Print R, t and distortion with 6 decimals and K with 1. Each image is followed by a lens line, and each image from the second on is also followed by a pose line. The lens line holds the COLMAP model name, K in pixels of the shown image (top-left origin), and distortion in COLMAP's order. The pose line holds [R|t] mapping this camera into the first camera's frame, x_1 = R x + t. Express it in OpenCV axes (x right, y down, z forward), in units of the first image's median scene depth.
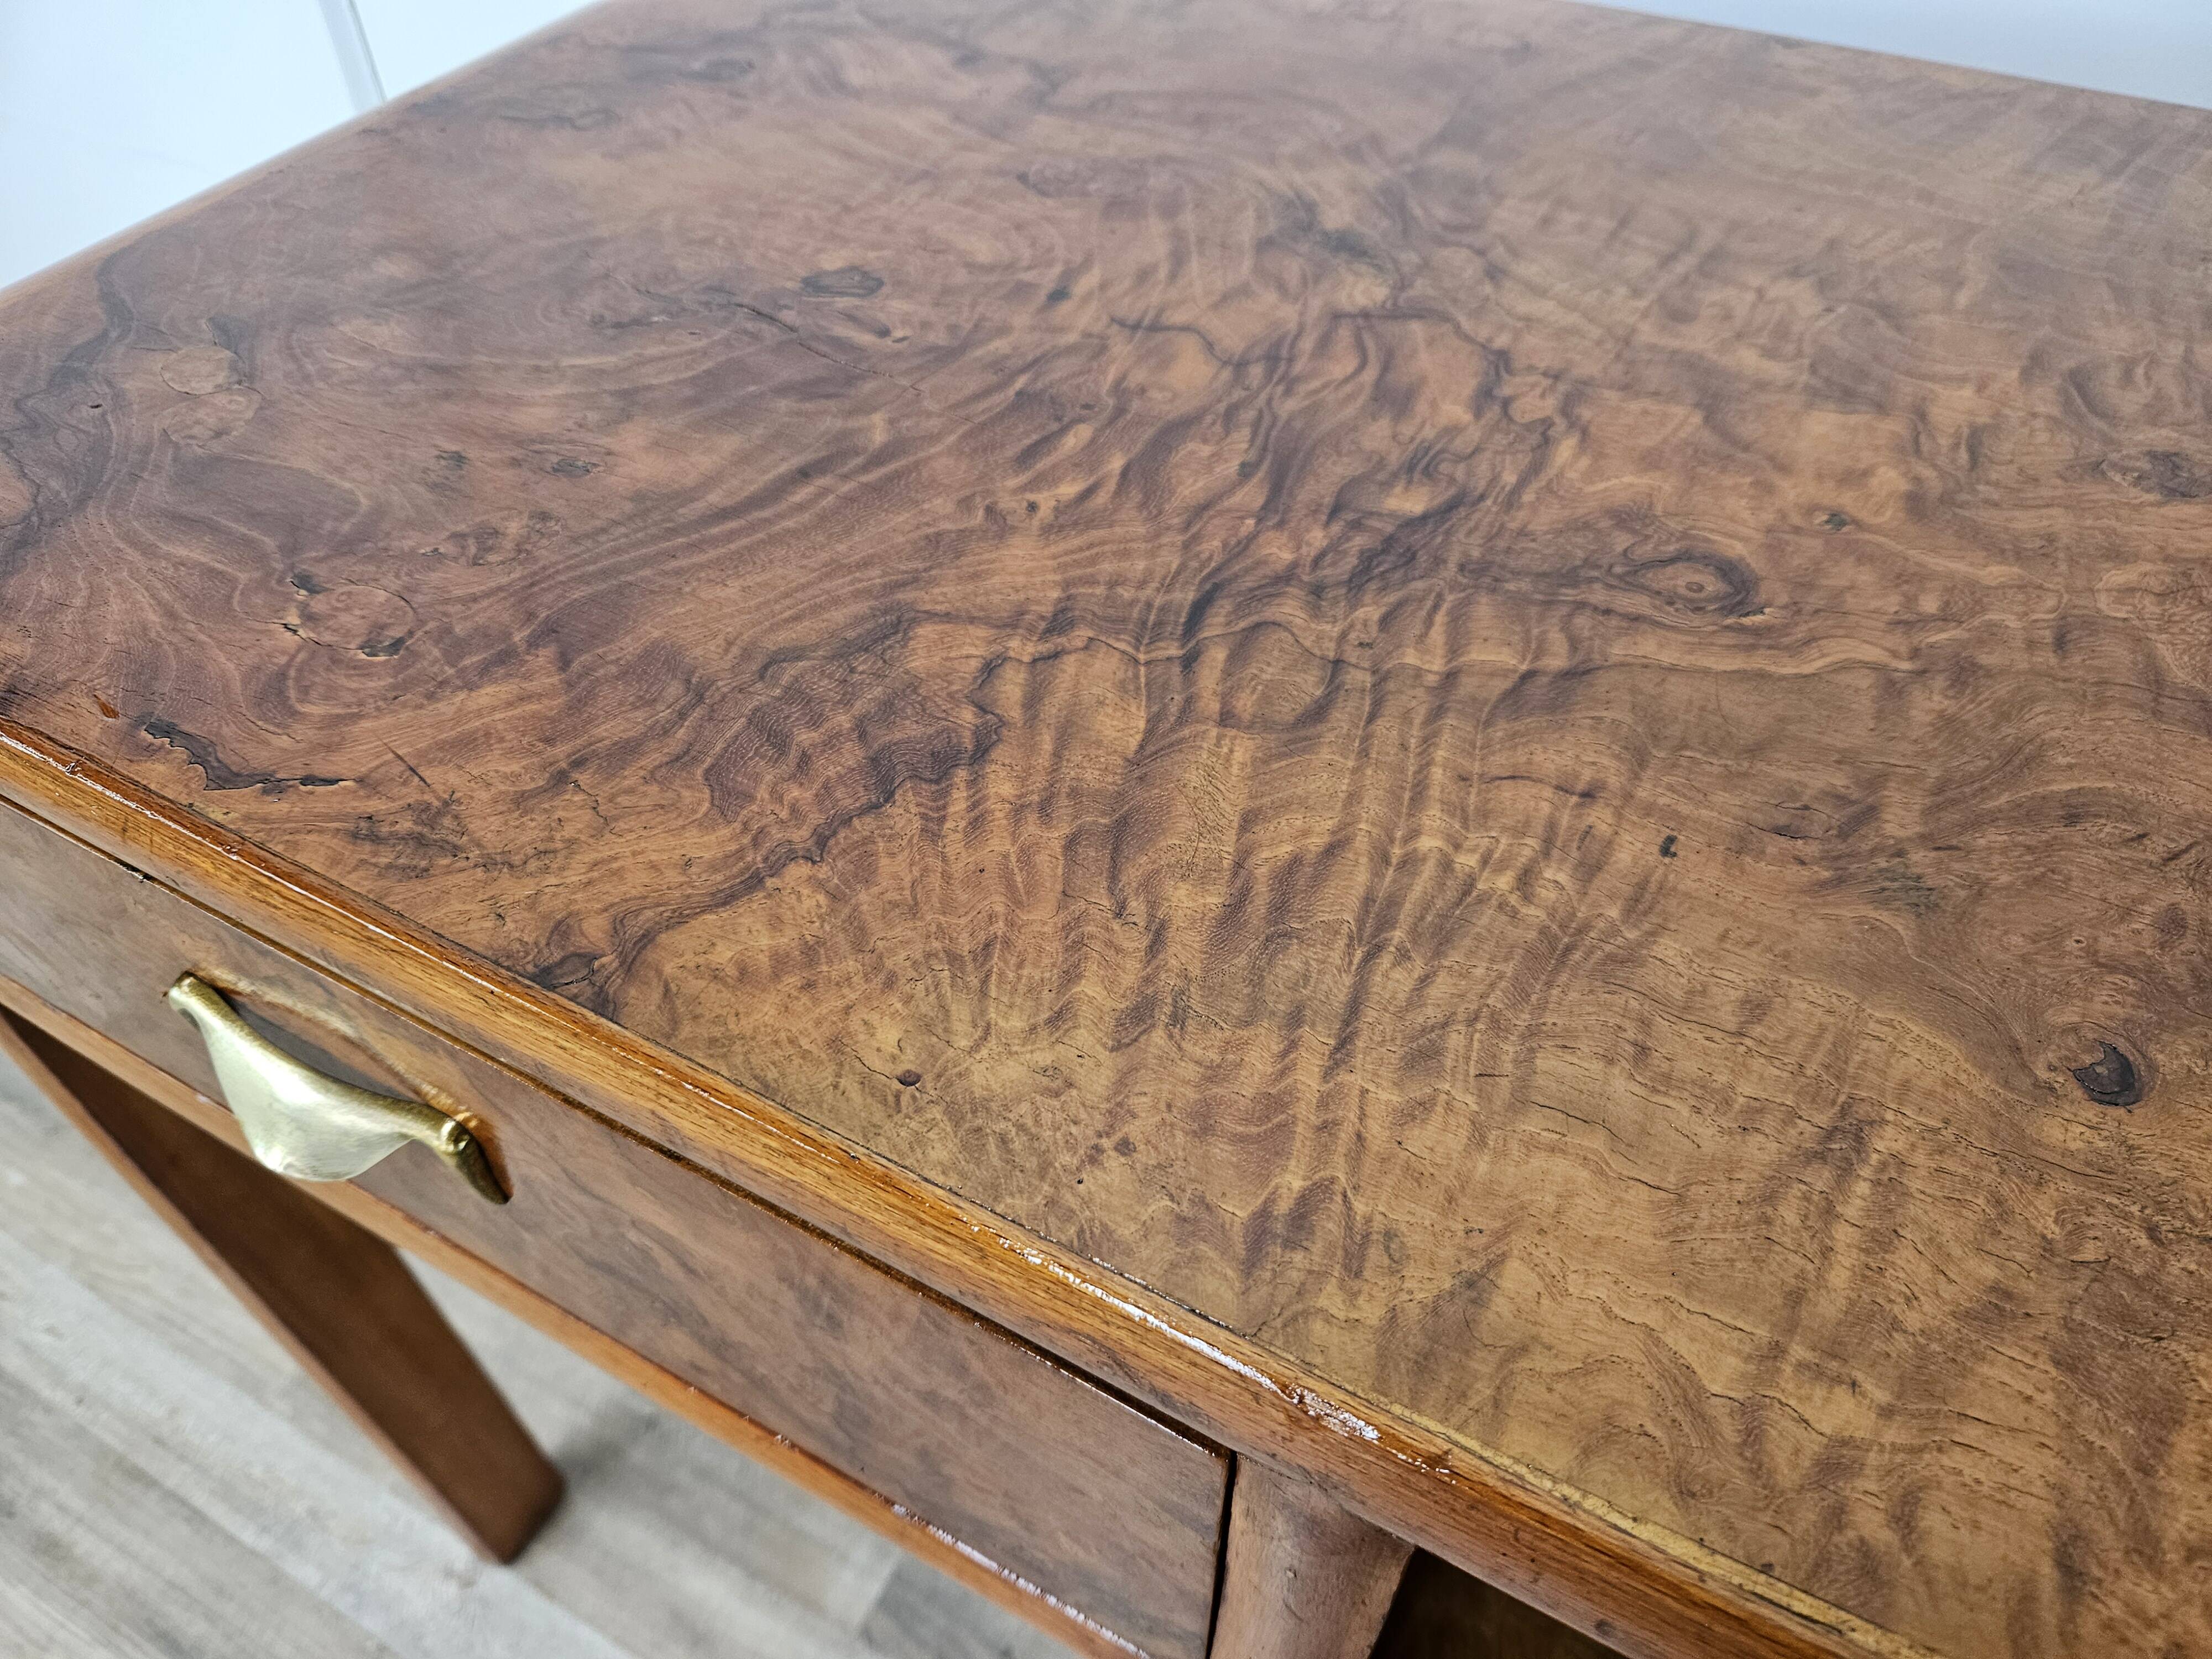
lens RADIAL K [[1508.0, 0, 1103.4], [0, 1508.0, 840.7], [0, 0, 1]] dist [0.052051, -0.052677]
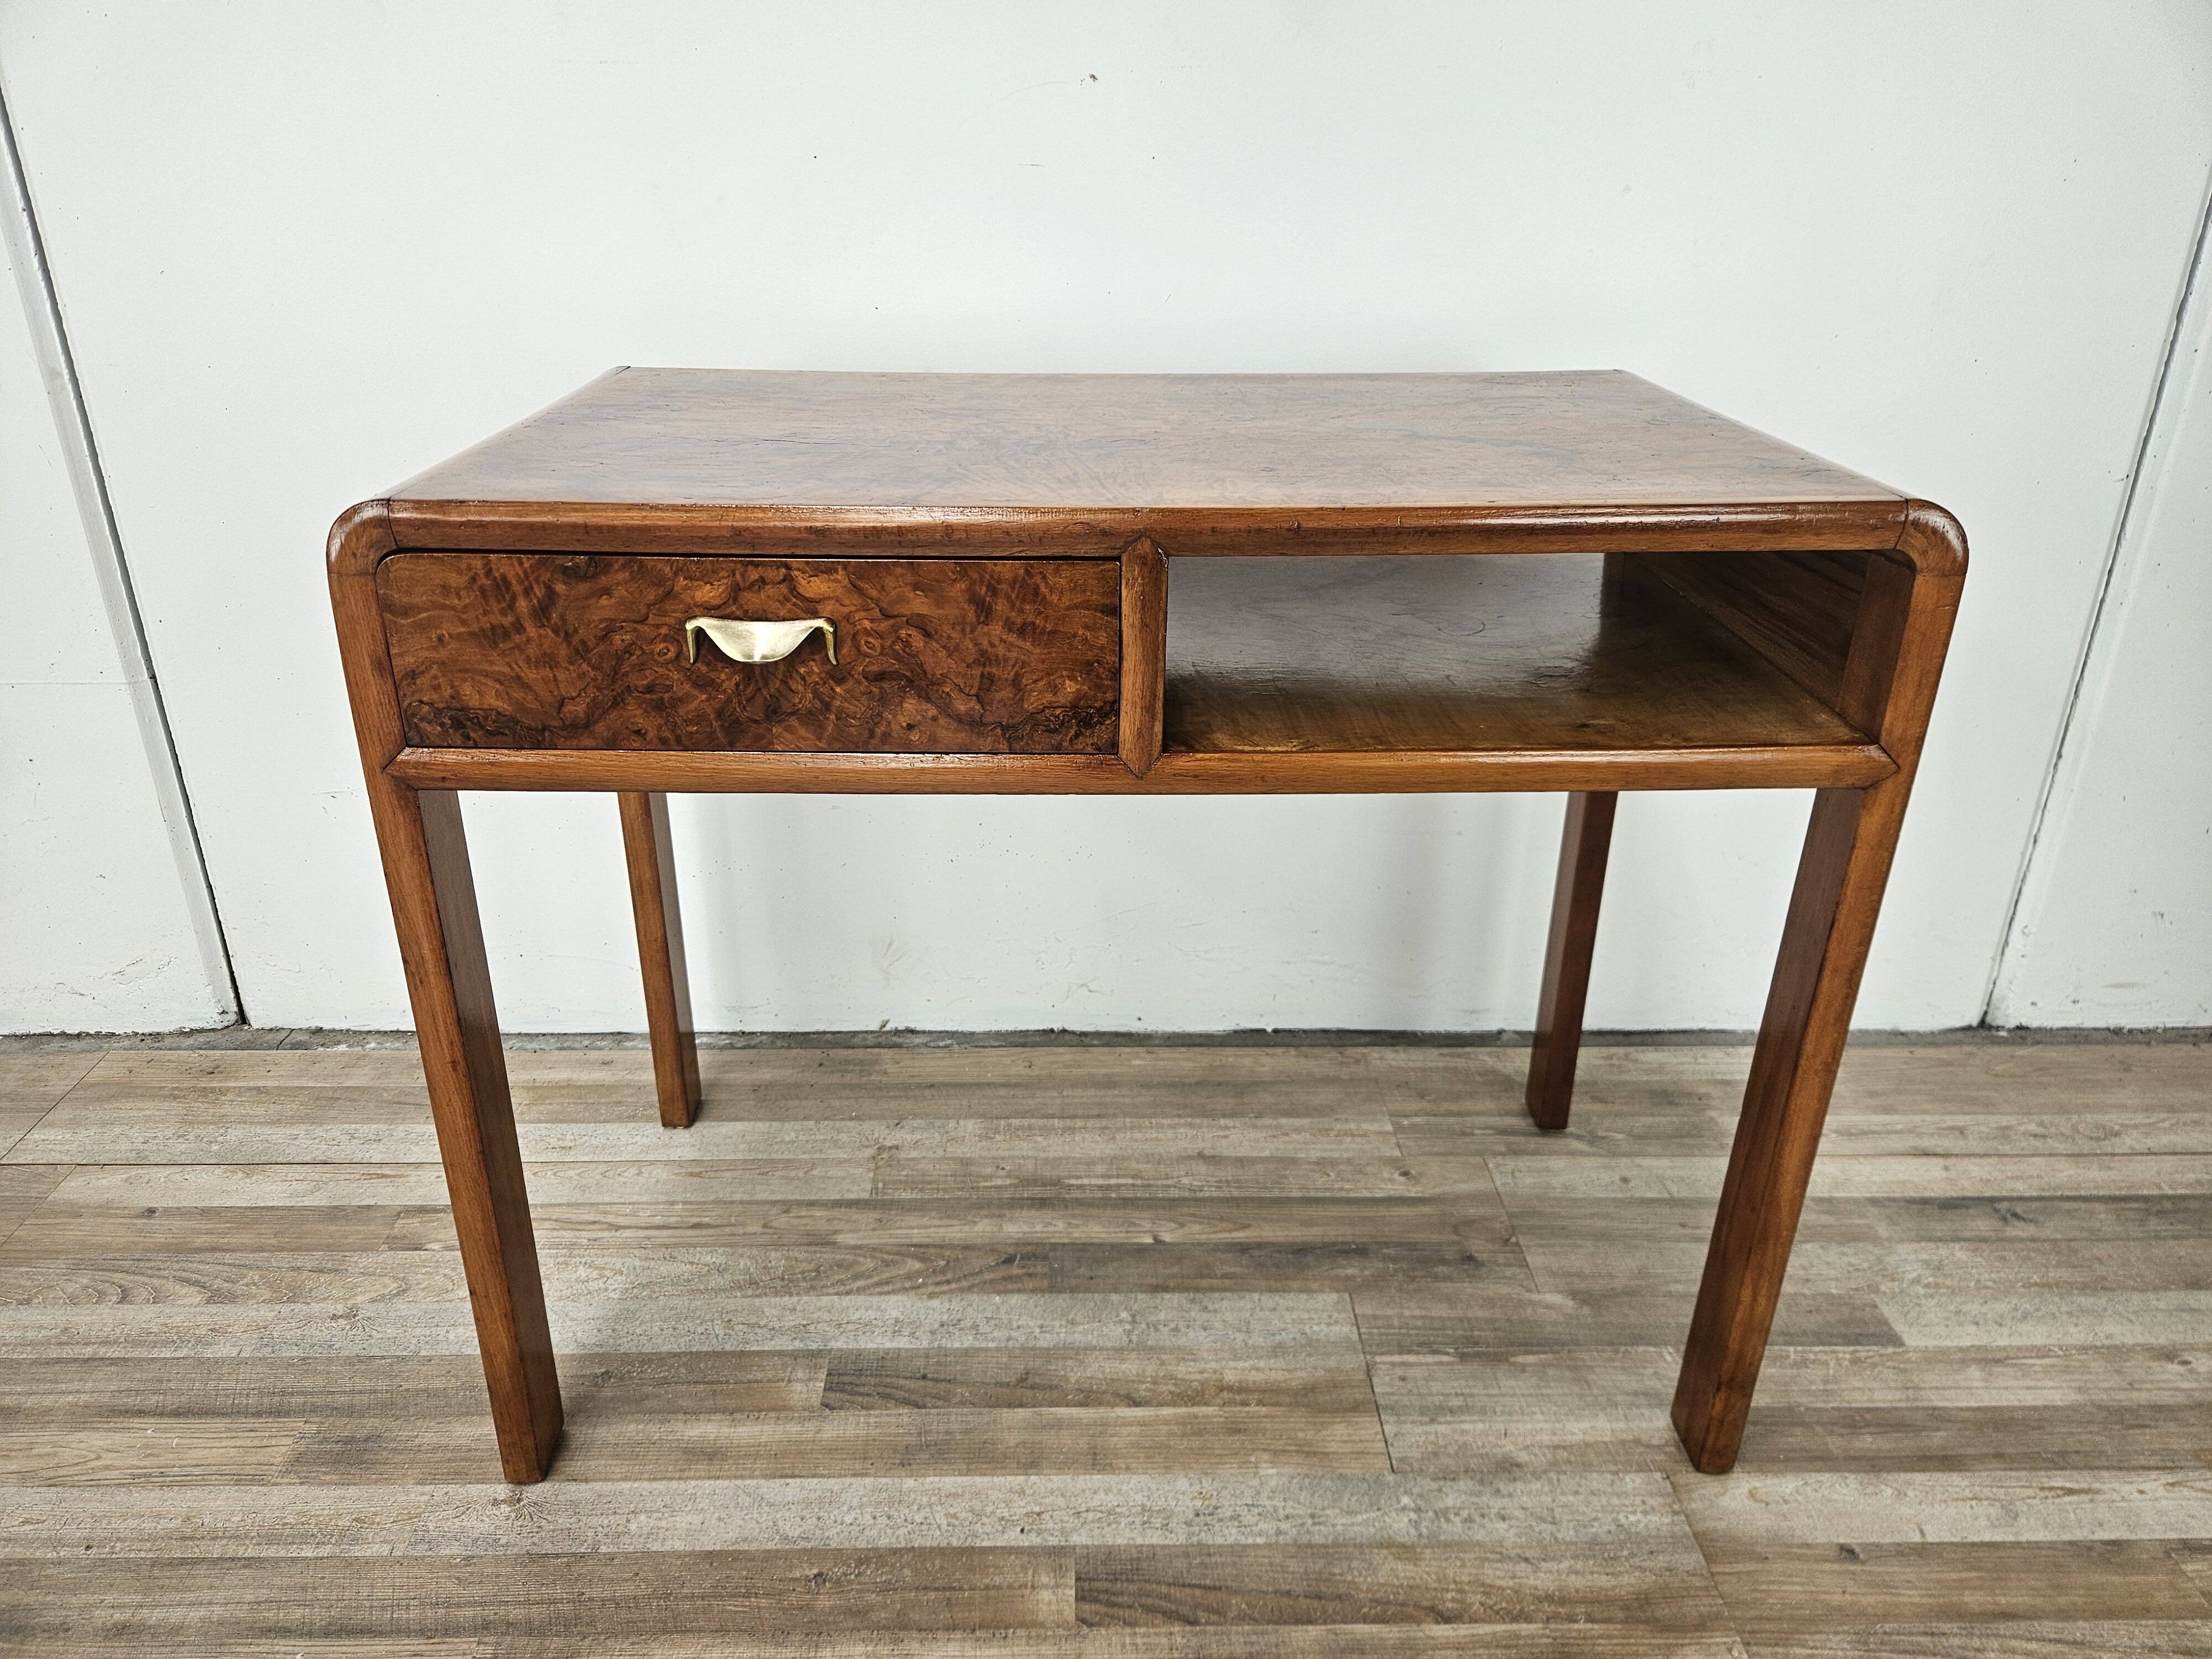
lens RADIAL K [[1508.0, 0, 1093.1], [0, 1508.0, 822.1], [0, 0, 1]] dist [0.052051, -0.052677]
pose [[0.872181, -0.189773, 0.450873, -1.372011], [0.348839, 0.887435, -0.301281, 1.589520], [-0.342945, 0.420053, 0.840205, -1.446641]]
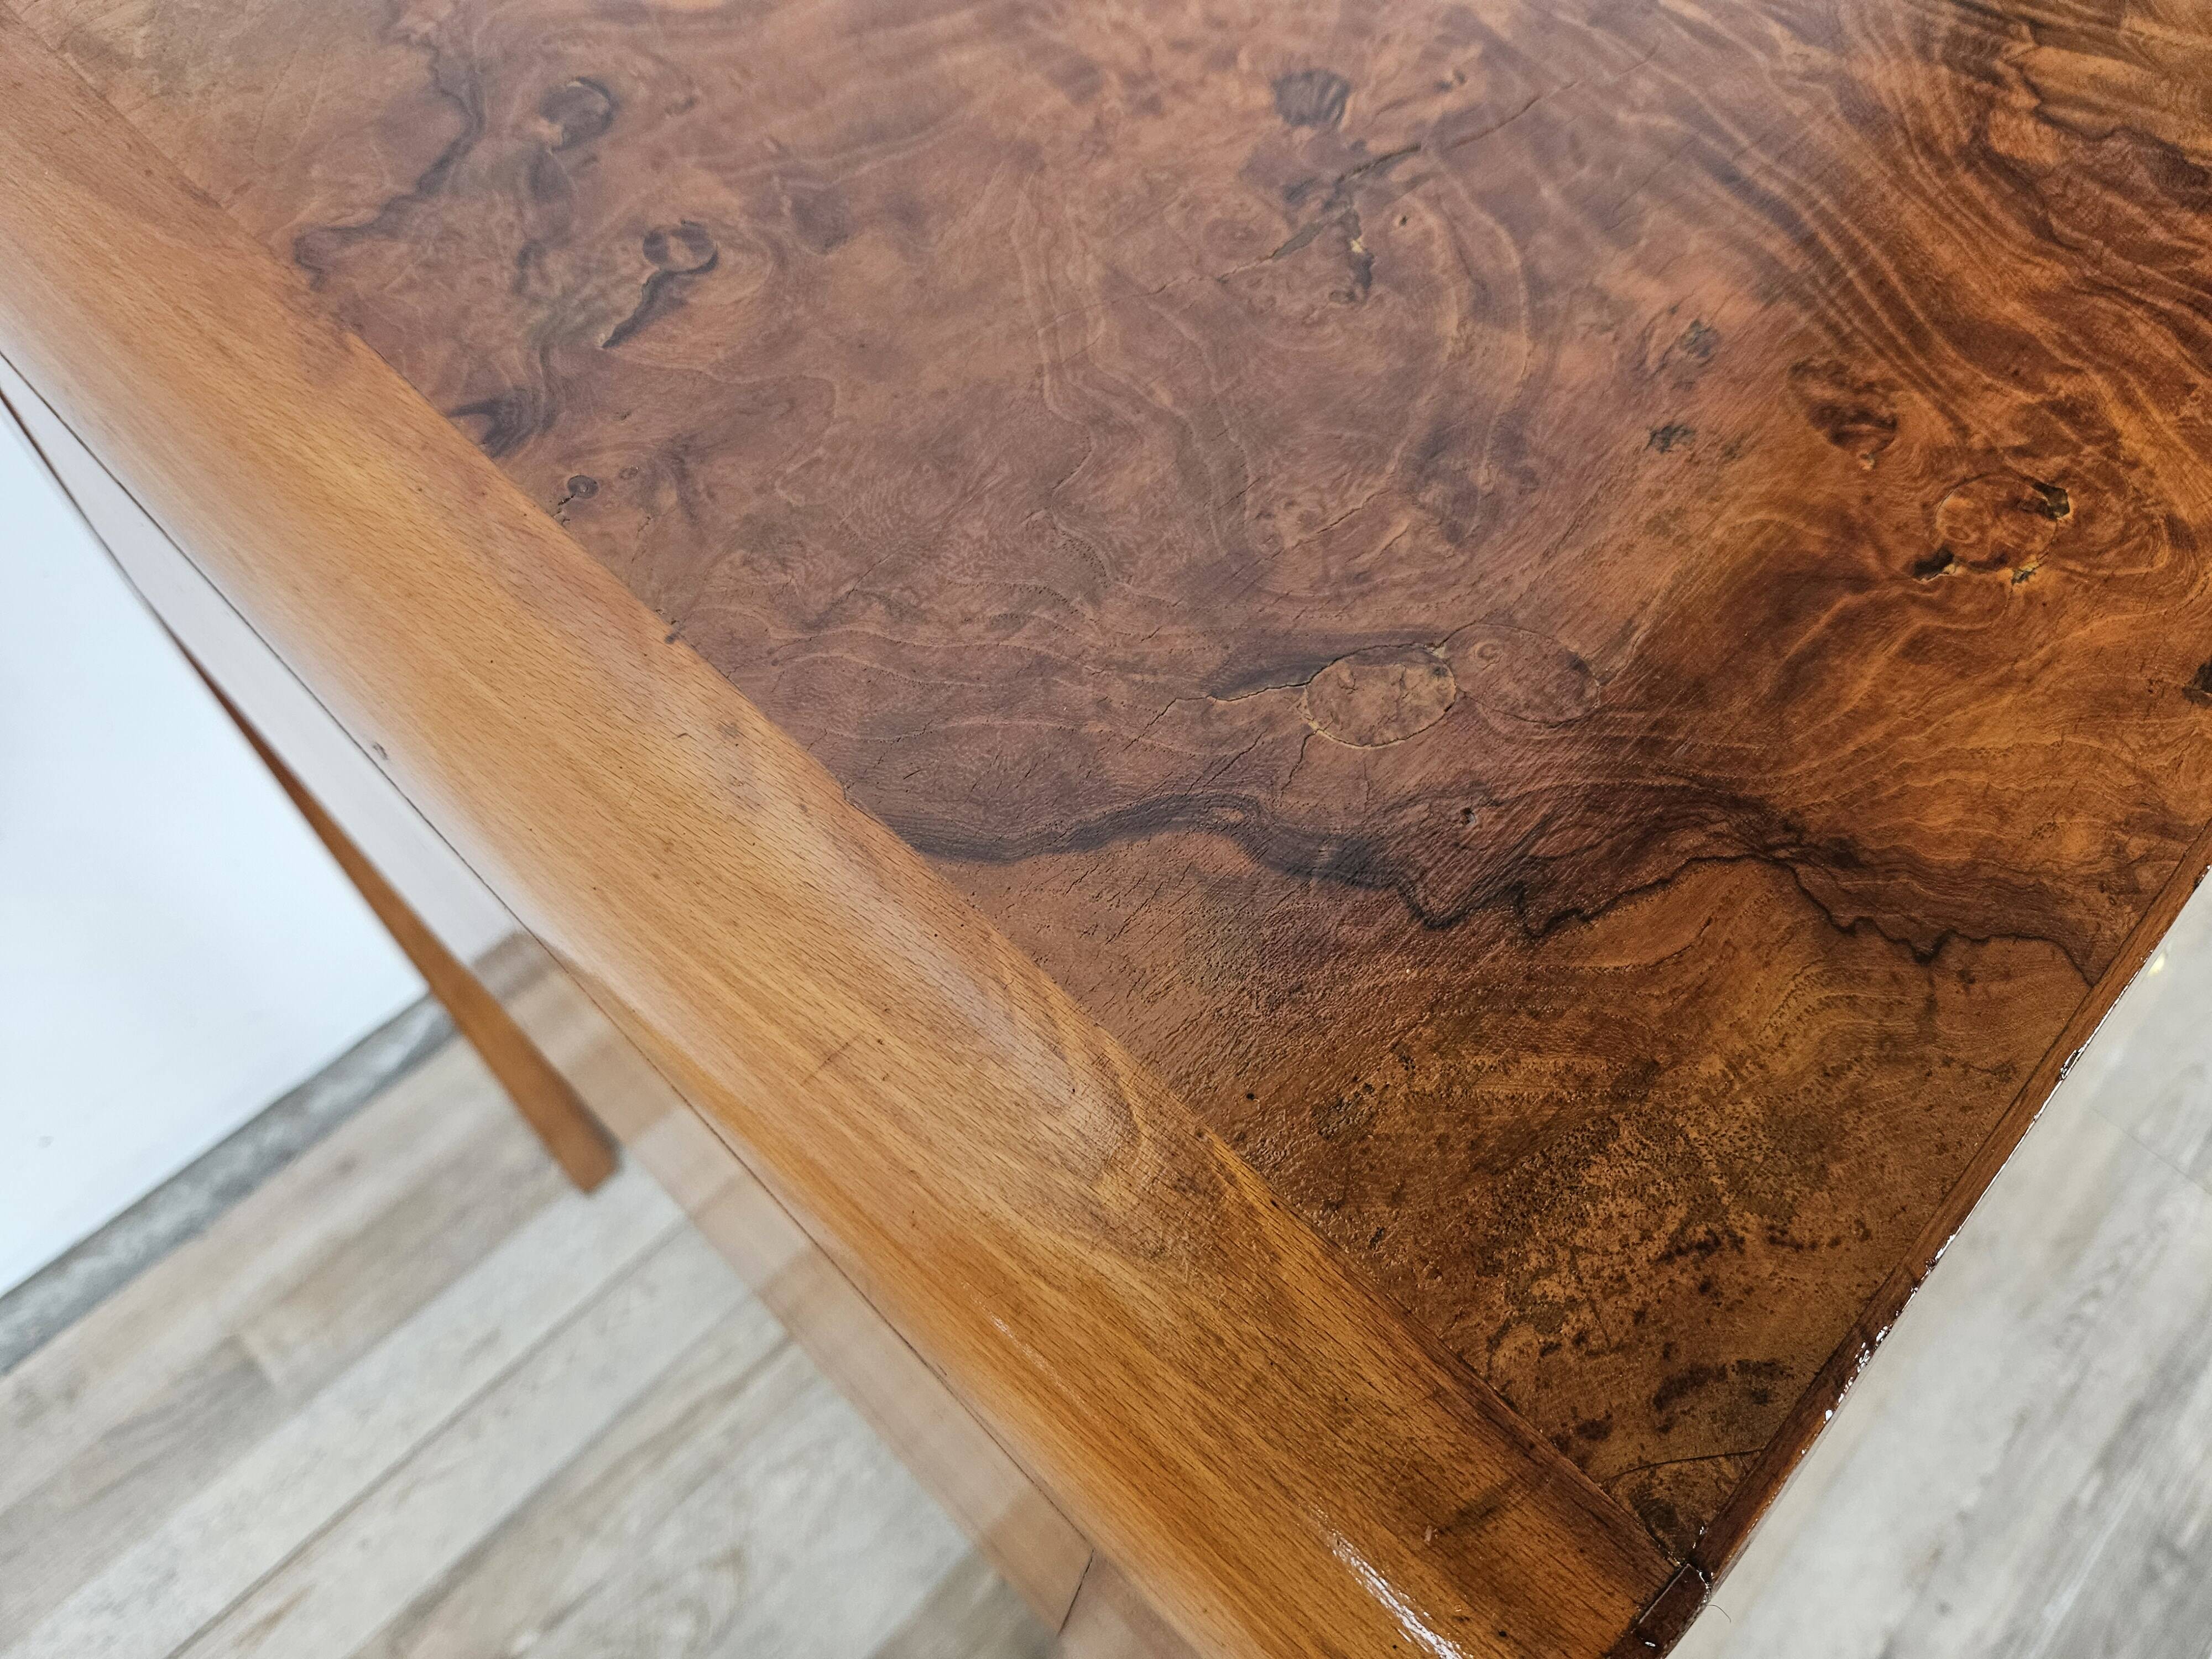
lens RADIAL K [[1508.0, 0, 1083.4], [0, 1508.0, 832.3], [0, 0, 1]] dist [0.052051, -0.052677]
pose [[0.276933, -0.806951, 0.521668, -1.262760], [0.676905, 0.549156, 0.490130, -0.848623], [-0.681988, 0.217386, 0.698309, 0.810566]]
